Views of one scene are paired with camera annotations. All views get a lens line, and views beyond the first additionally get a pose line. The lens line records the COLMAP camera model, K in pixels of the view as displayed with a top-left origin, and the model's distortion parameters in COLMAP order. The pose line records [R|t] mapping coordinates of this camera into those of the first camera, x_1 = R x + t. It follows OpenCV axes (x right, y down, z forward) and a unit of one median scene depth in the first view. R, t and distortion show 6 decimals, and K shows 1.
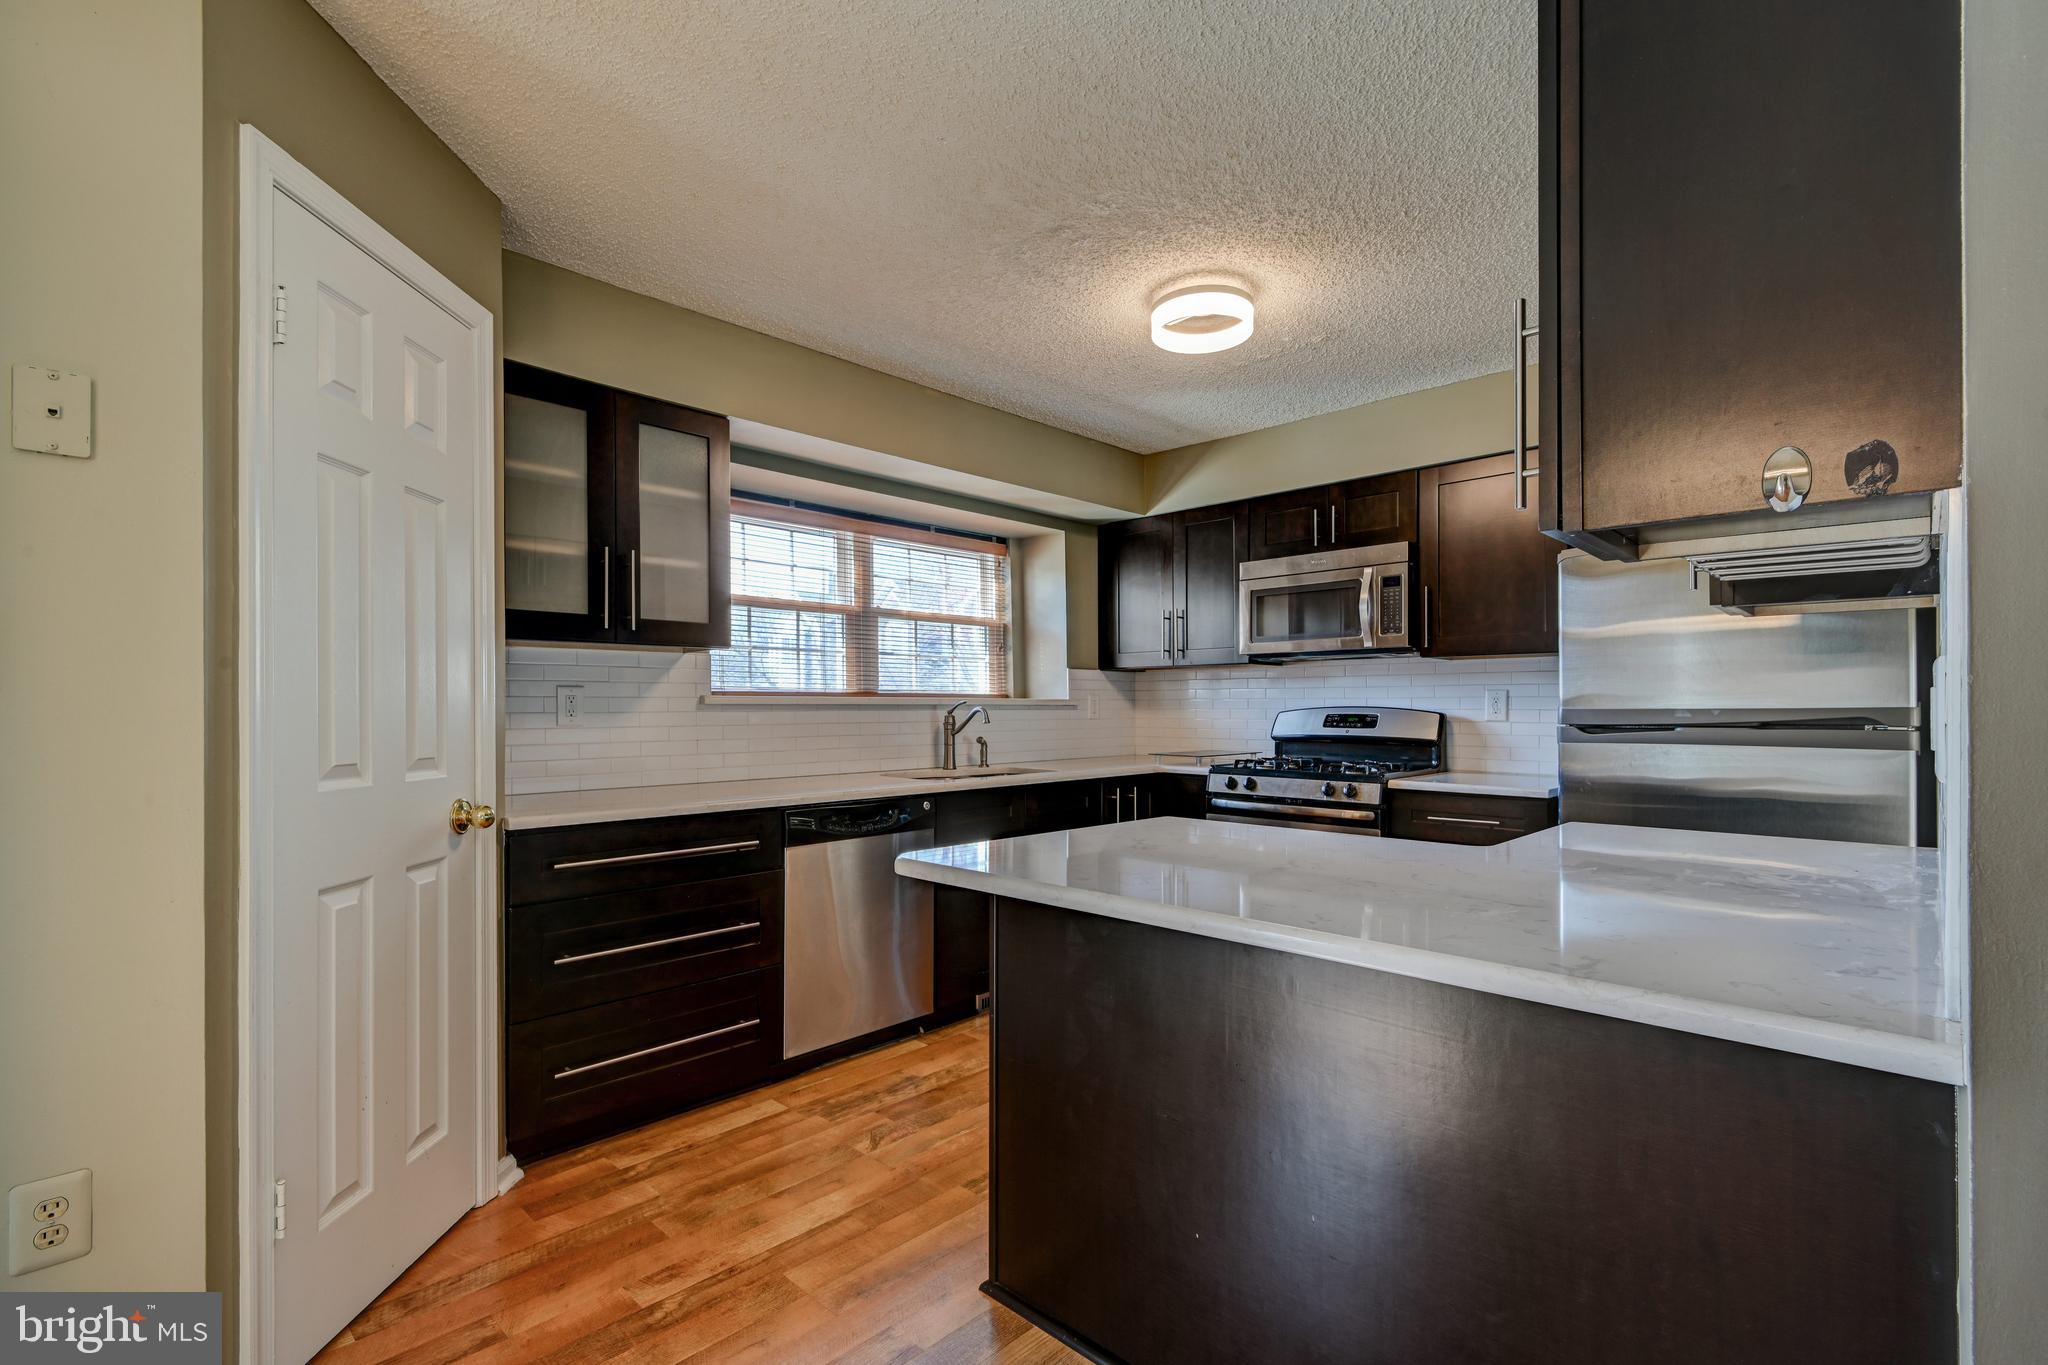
lens RADIAL K [[940.4, 0, 1026.5], [0, 940.4, 697.9], [0, 0, 1]] dist [-0.001393, -0.001819]
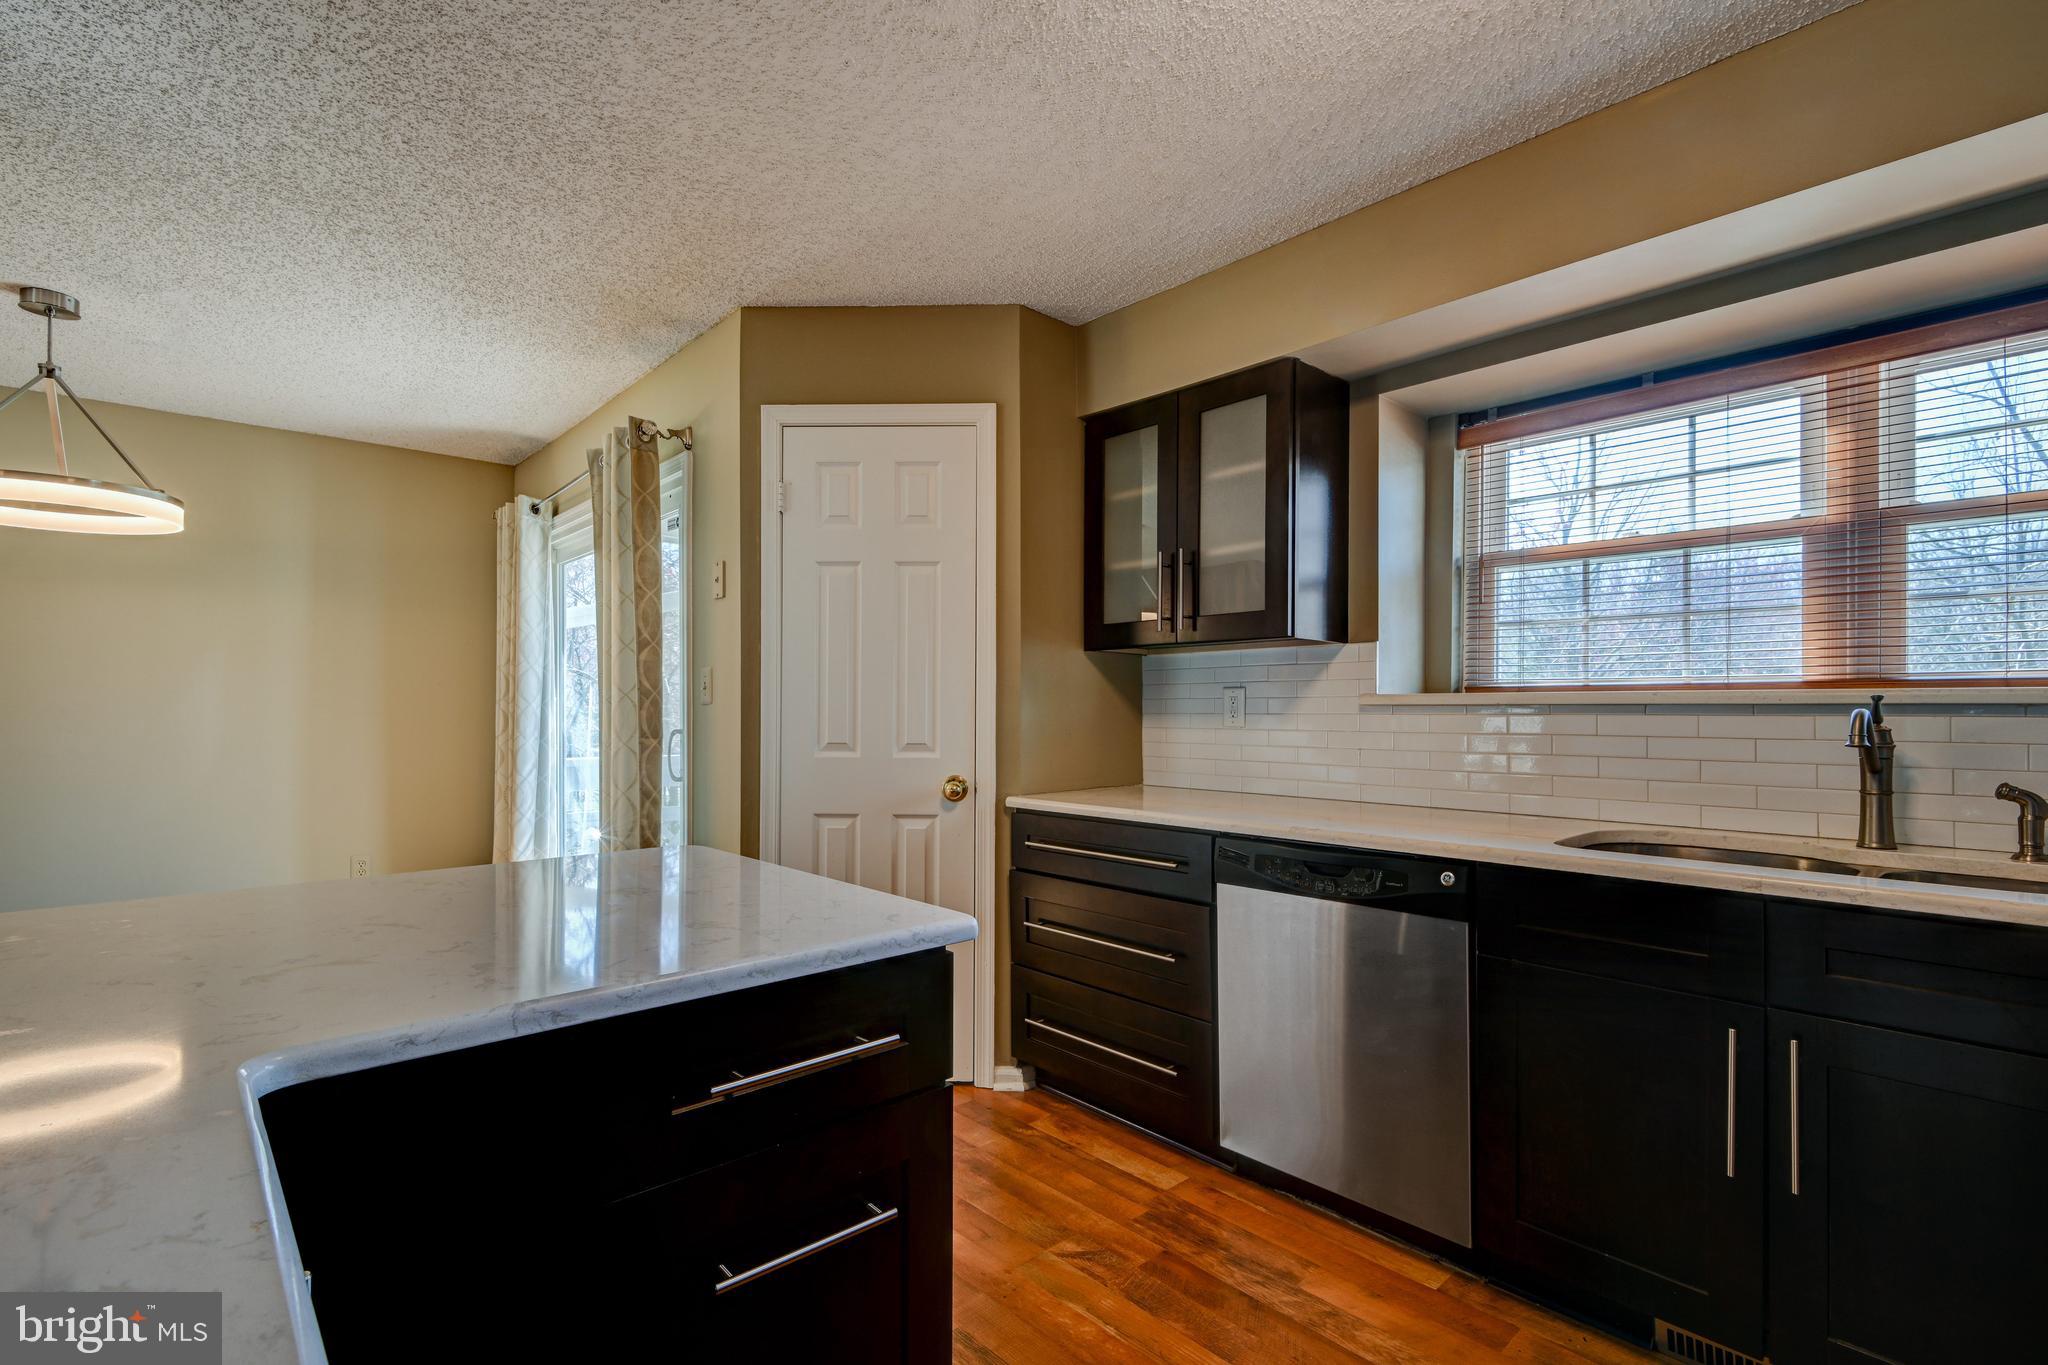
lens RADIAL K [[940.4, 0, 1019.8], [0, 940.4, 705.0], [0, 0, 1]] dist [-0.001393, -0.001819]
pose [[-0.081073, -0.003462, -0.996702, 0.424893], [0.009508, 0.999946, -0.004247, 0.006672], [0.996663, -0.009821, -0.081036, 0.680172]]
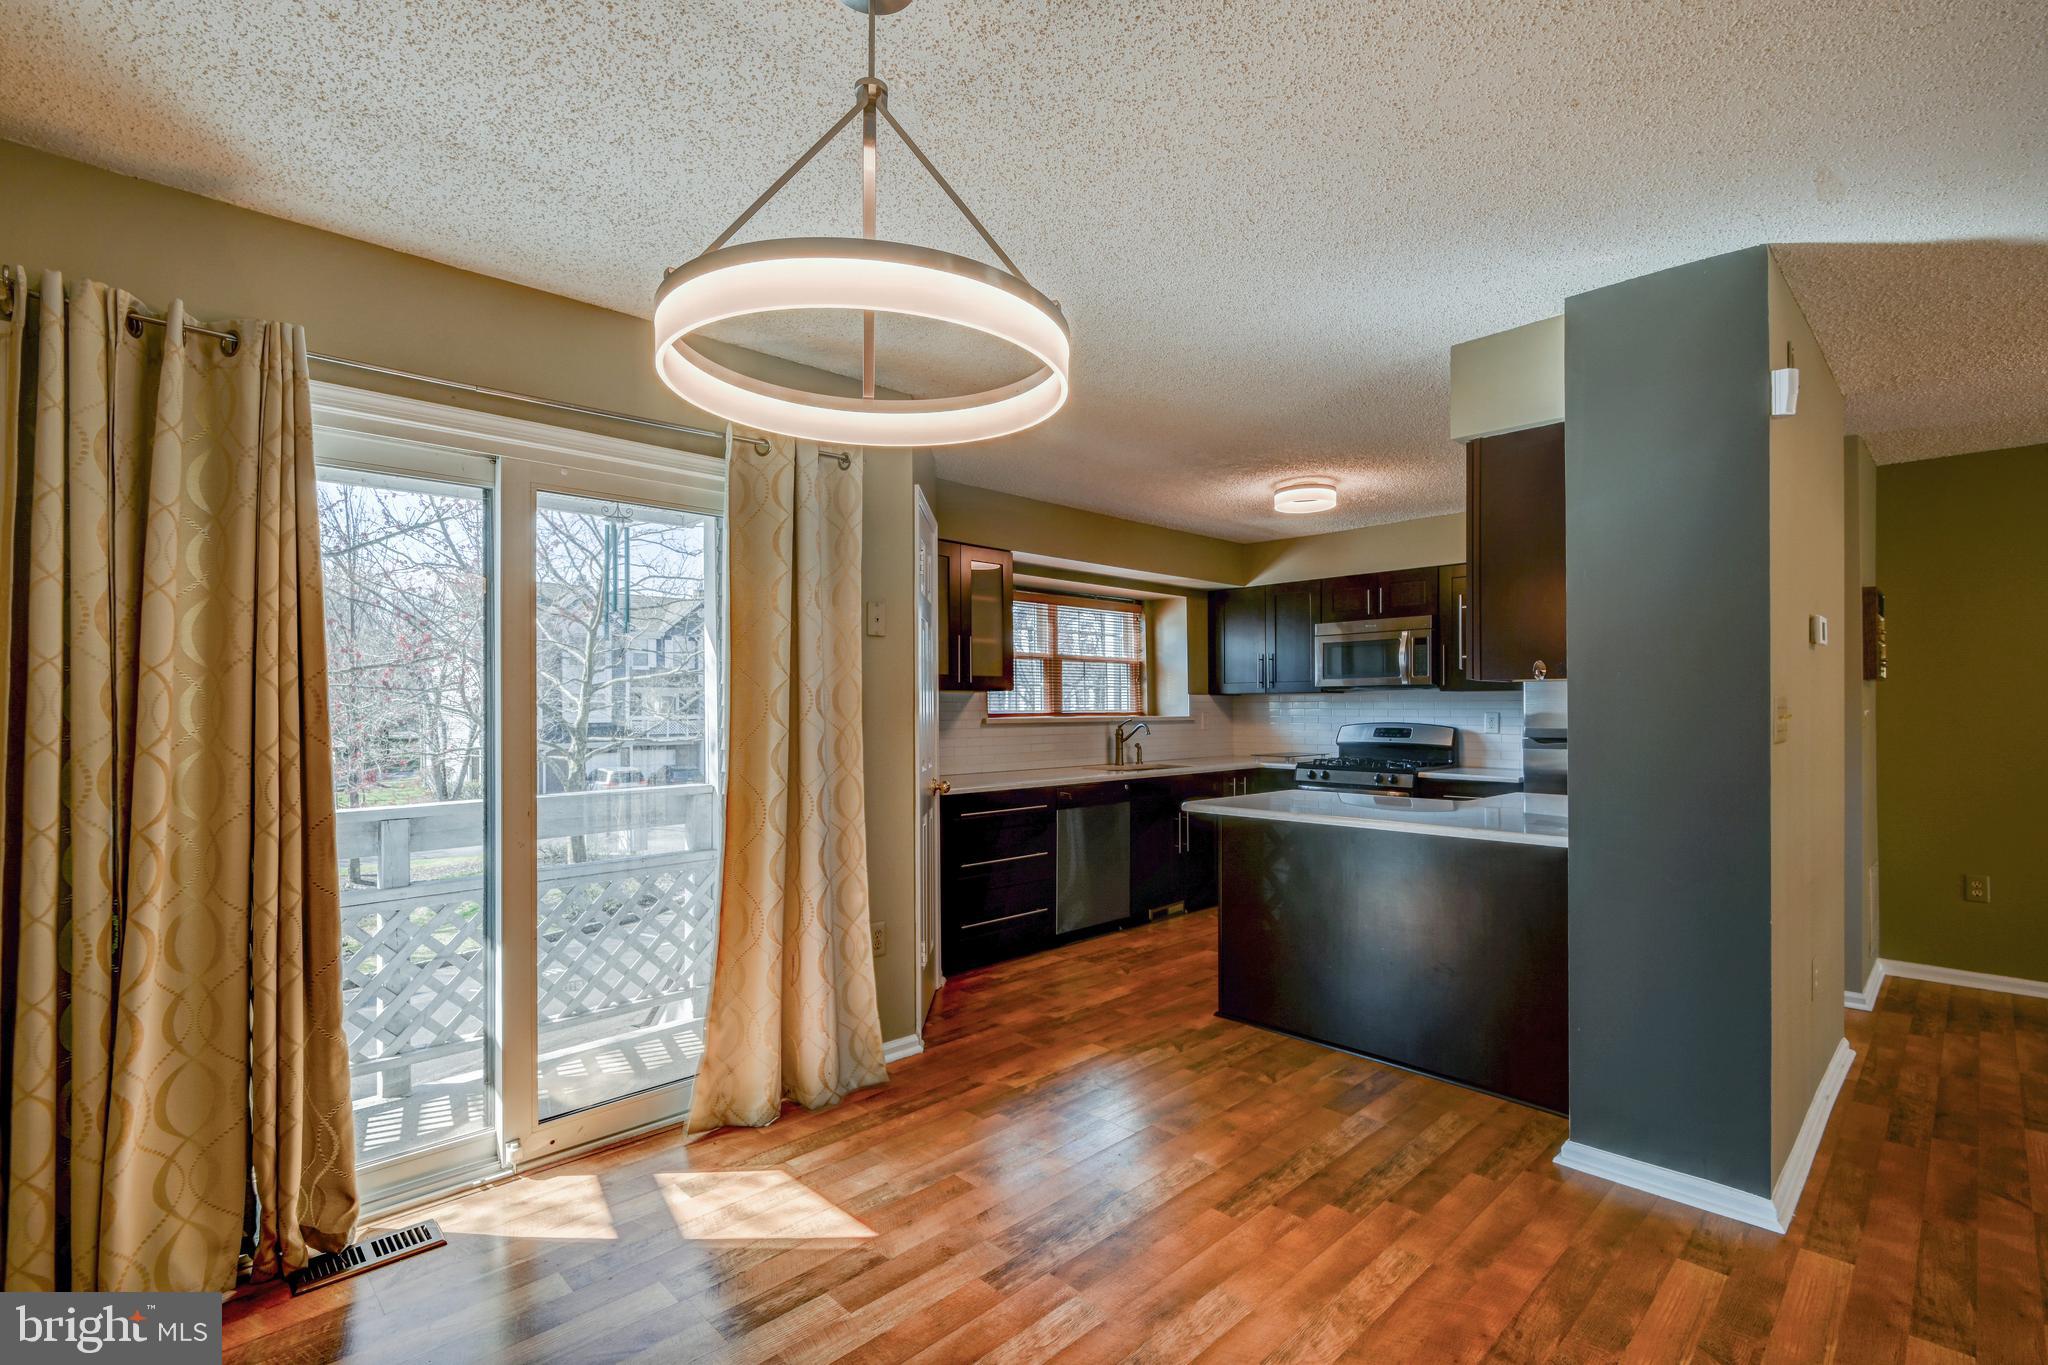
lens RADIAL K [[940.4, 0, 1020.7], [0, 940.4, 697.8], [0, 0, 1]] dist [-0.001393, -0.001819]
pose [[0.999240, -0.000969, -0.038973, -0.194549], [0.000921, 0.999999, -0.001257, -0.031487], [0.038975, 0.001220, 0.999239, -0.533808]]
